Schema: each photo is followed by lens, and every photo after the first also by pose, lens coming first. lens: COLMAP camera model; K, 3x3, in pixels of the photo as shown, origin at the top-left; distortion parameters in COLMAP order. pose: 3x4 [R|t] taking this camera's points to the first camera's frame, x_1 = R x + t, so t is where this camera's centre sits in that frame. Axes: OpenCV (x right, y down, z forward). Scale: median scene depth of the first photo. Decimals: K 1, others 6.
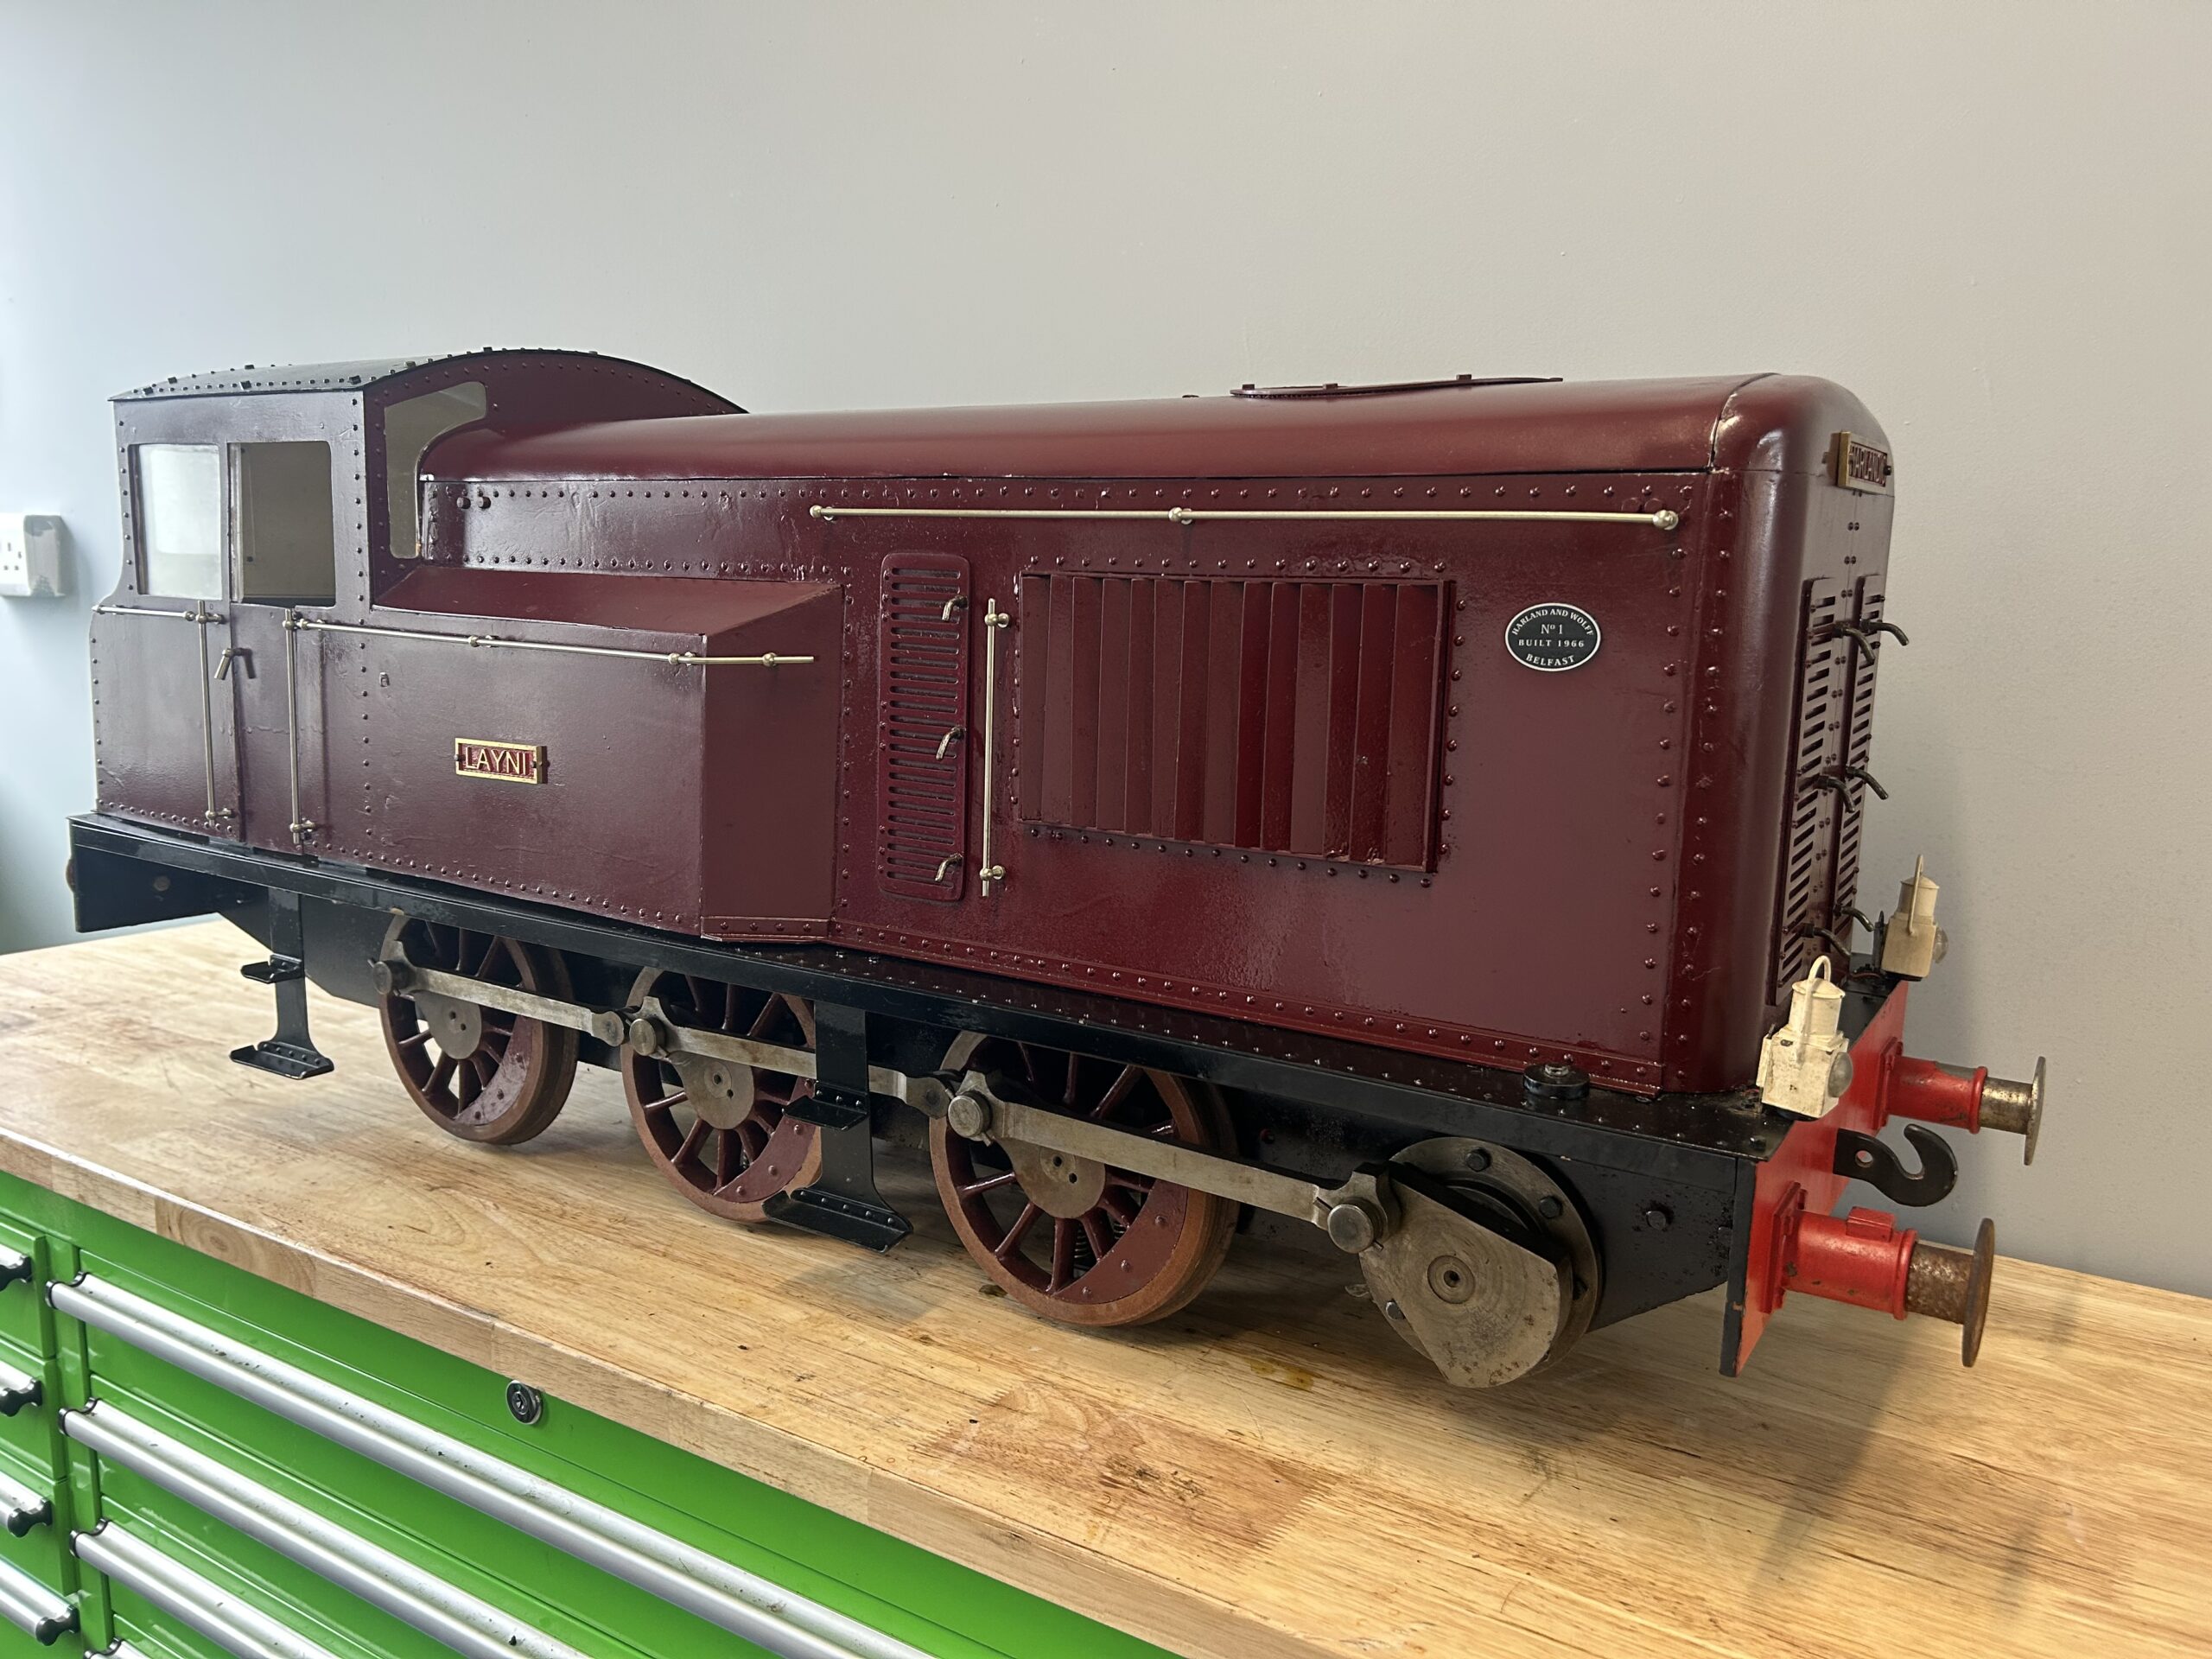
lens RADIAL K [[1681.9, 0, 1116.1], [0, 1681.9, 832.7], [0, 0, 1]] dist [0.026777, -0.034447]
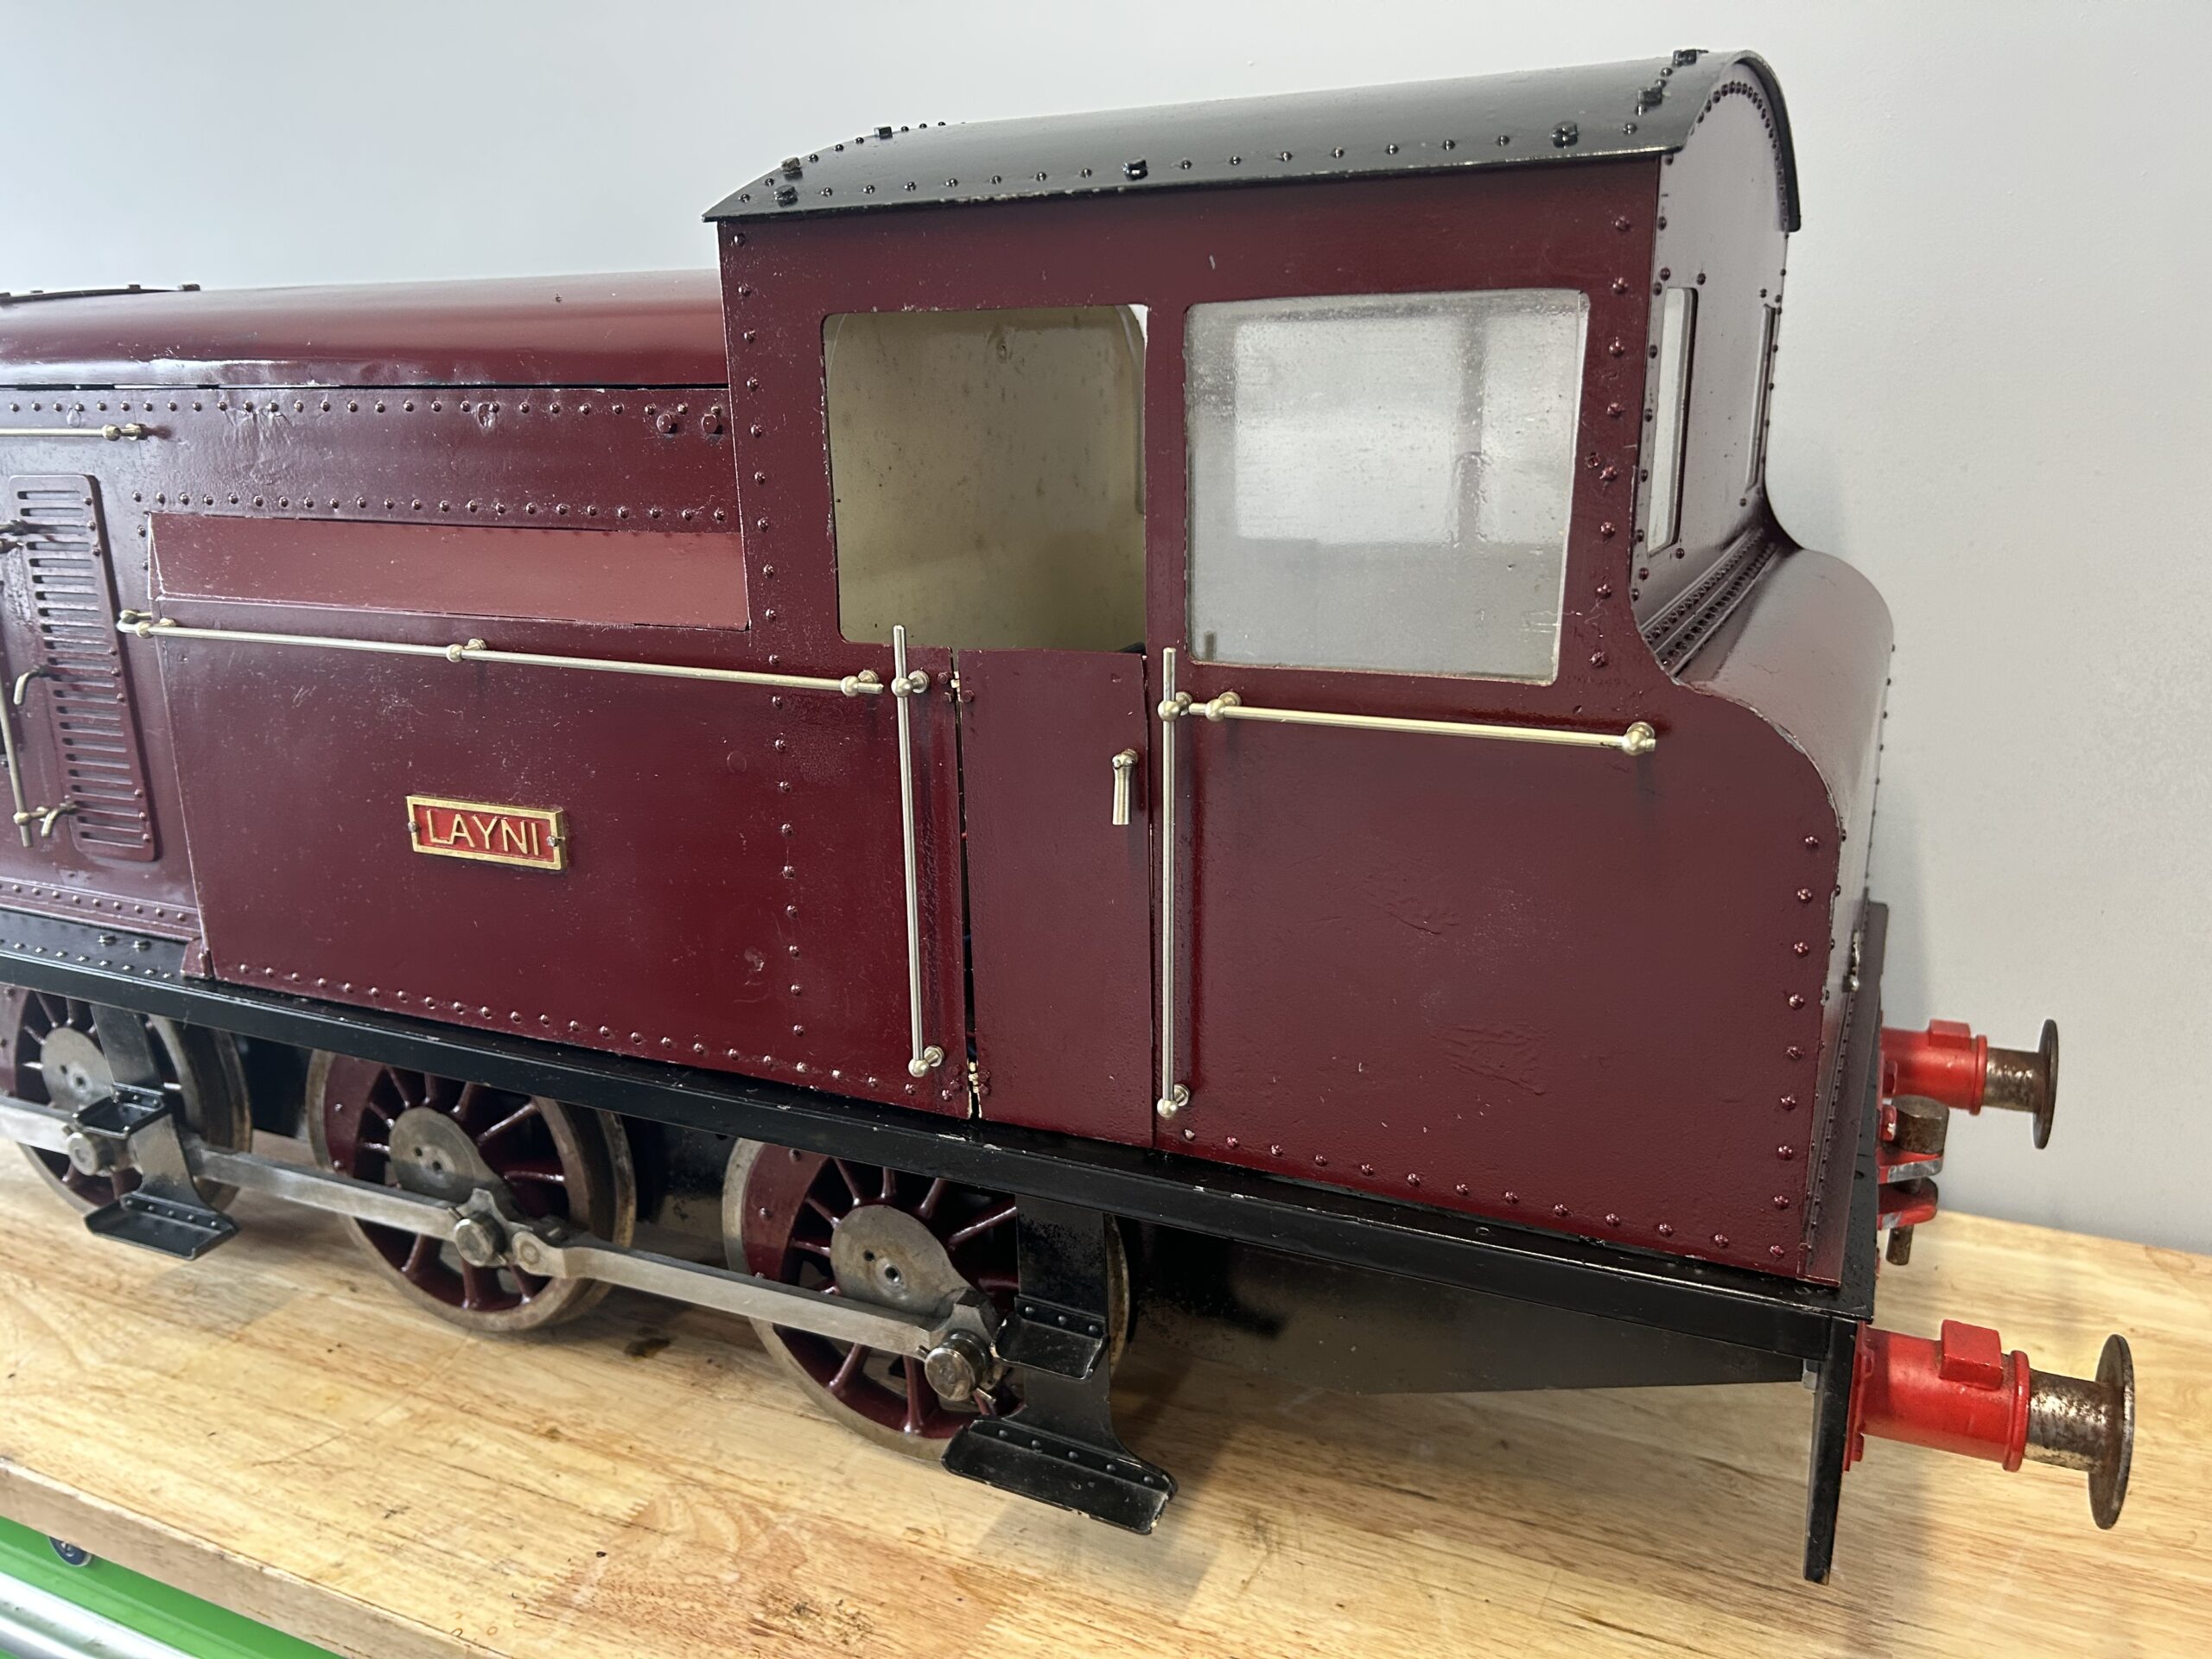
lens RADIAL K [[1681.9, 0, 1100.7], [0, 1681.9, 827.2], [0, 0, 1]] dist [0.026777, -0.034447]
pose [[0.990076, -0.062224, 0.126010, 0.077016], [0.046302, 0.991005, 0.125560, -0.102551], [-0.132689, -0.118480, 0.984051, 0.178808]]
